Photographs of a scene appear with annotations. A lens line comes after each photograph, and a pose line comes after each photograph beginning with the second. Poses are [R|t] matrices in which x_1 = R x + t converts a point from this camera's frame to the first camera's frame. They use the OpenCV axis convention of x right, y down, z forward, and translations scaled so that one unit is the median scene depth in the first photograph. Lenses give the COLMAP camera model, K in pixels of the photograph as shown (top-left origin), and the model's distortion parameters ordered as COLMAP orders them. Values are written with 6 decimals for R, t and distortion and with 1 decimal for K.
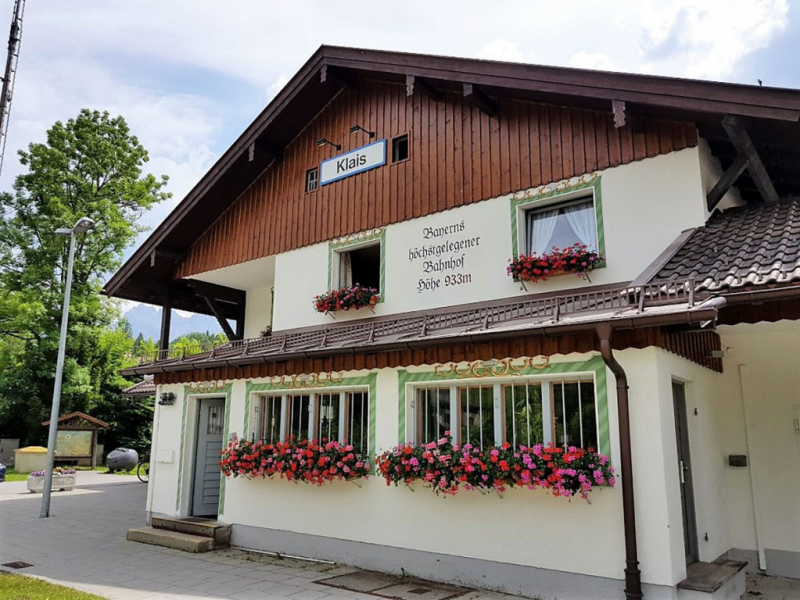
lens RADIAL K [[624.2, 0, 400.0], [0, 624.2, 300.0], [0, 0, 1]] dist [-0.002504, 0.000245]
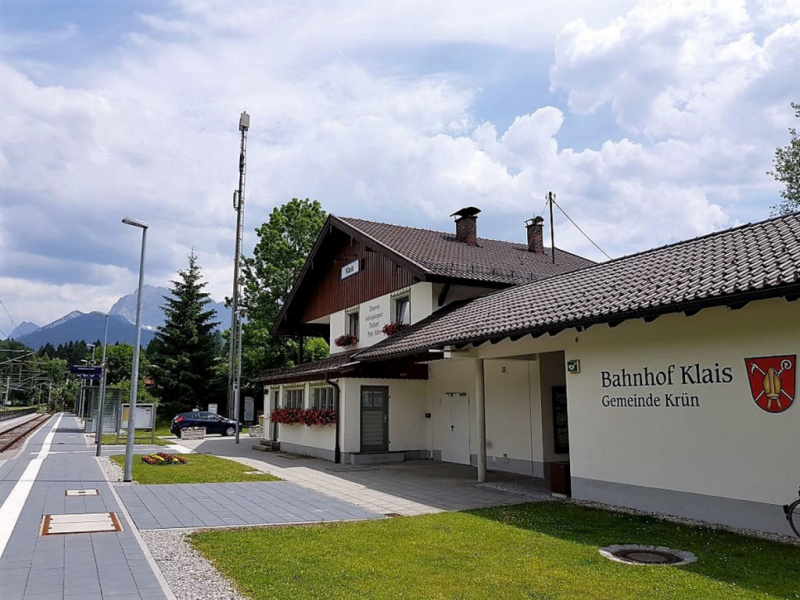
lens RADIAL K [[624.2, 0, 400.0], [0, 624.2, 300.0], [0, 0, 1]] dist [-0.002504, 0.000245]
pose [[0.909255, -0.078531, -0.408764, 0.933617], [0.097316, 0.994931, 0.025325, -0.170968], [0.404703, -0.062806, 0.912289, -0.800838]]
